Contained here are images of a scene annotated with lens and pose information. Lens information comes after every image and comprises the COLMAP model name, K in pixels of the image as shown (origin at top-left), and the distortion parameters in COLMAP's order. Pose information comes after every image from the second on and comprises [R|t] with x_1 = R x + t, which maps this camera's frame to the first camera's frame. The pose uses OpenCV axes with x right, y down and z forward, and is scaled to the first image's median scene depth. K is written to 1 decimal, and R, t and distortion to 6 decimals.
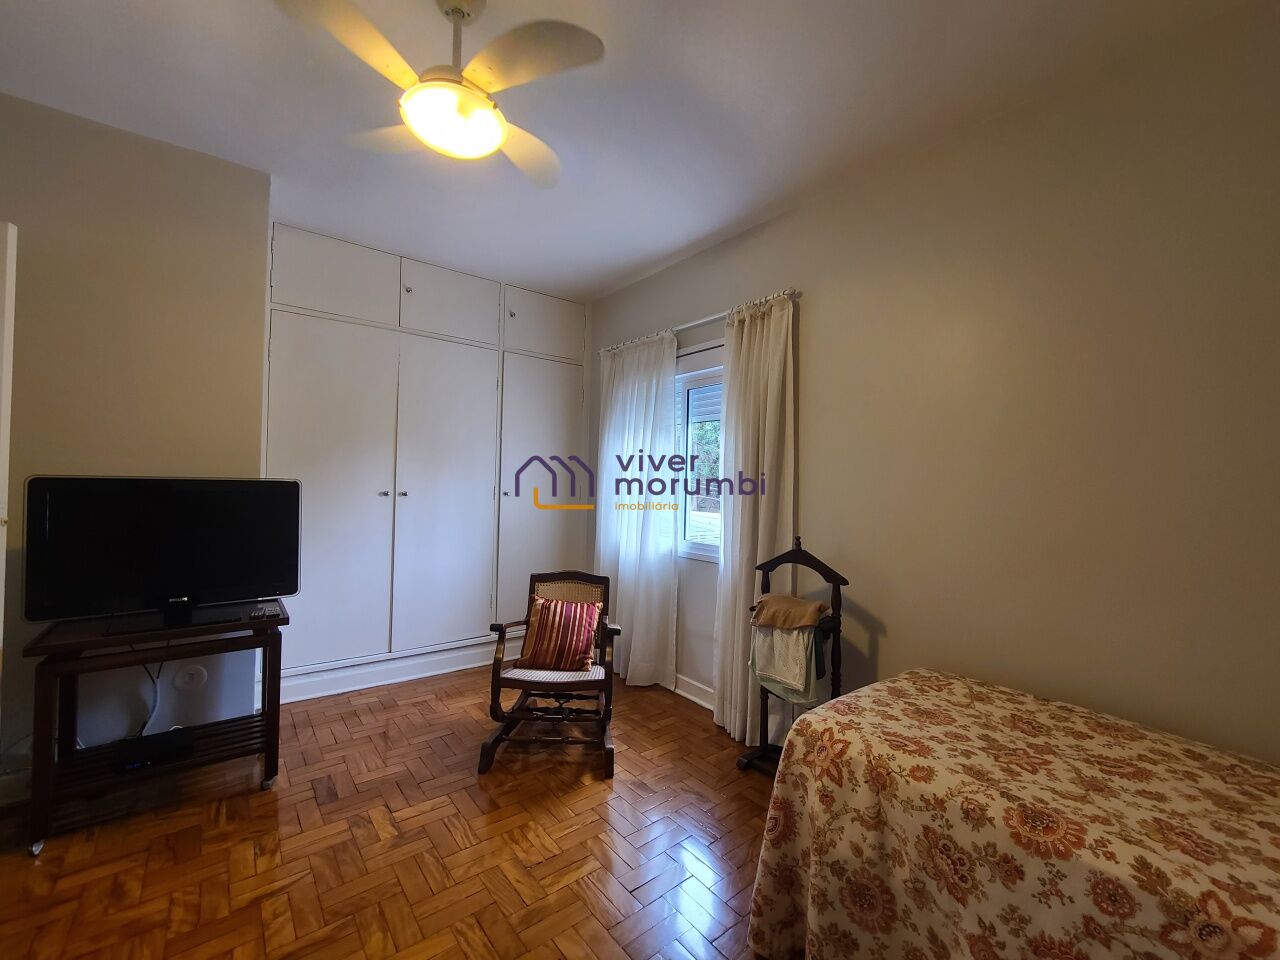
lens RADIAL K [[524.7, 0, 632.9], [0, 524.7, 481.4], [0, 0, 1]] dist [-0.004165, 0.002153]
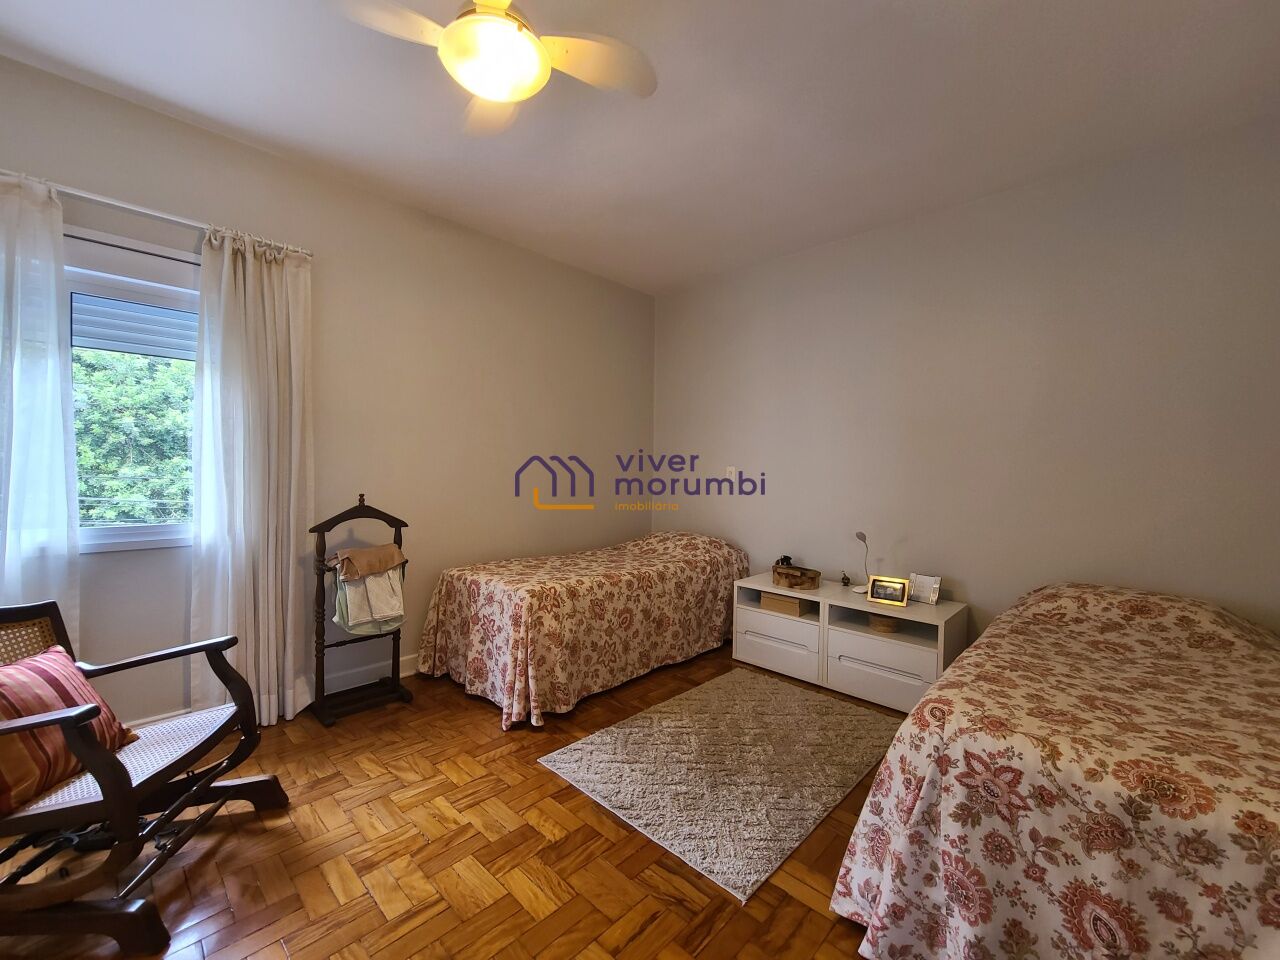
lens RADIAL K [[524.7, 0, 632.9], [0, 524.7, 481.4], [0, 0, 1]] dist [-0.004165, 0.002153]
pose [[-0.133803, -0.041769, 0.990127, -1.512262], [-0.023531, 0.998964, 0.038961, 0.034558], [-0.990729, -0.018086, -0.134647, 0.985697]]
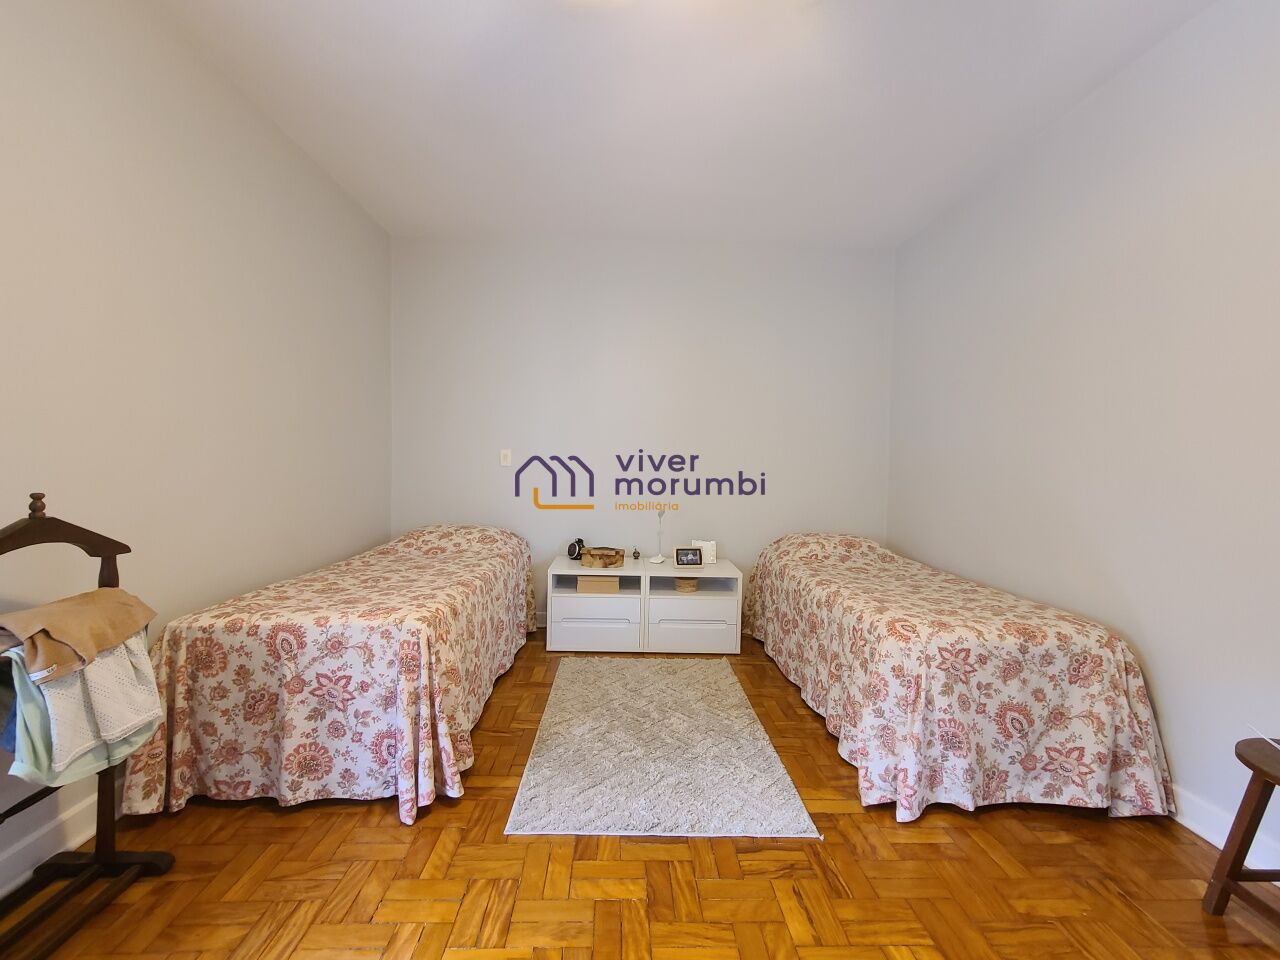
lens RADIAL K [[524.7, 0, 632.9], [0, 524.7, 481.4], [0, 0, 1]] dist [-0.004165, 0.002153]
pose [[-0.799726, -0.054143, 0.597919, -0.840492], [-0.037721, 0.998489, 0.039963, 0.082954], [-0.599179, 0.009405, -0.800560, 1.826164]]
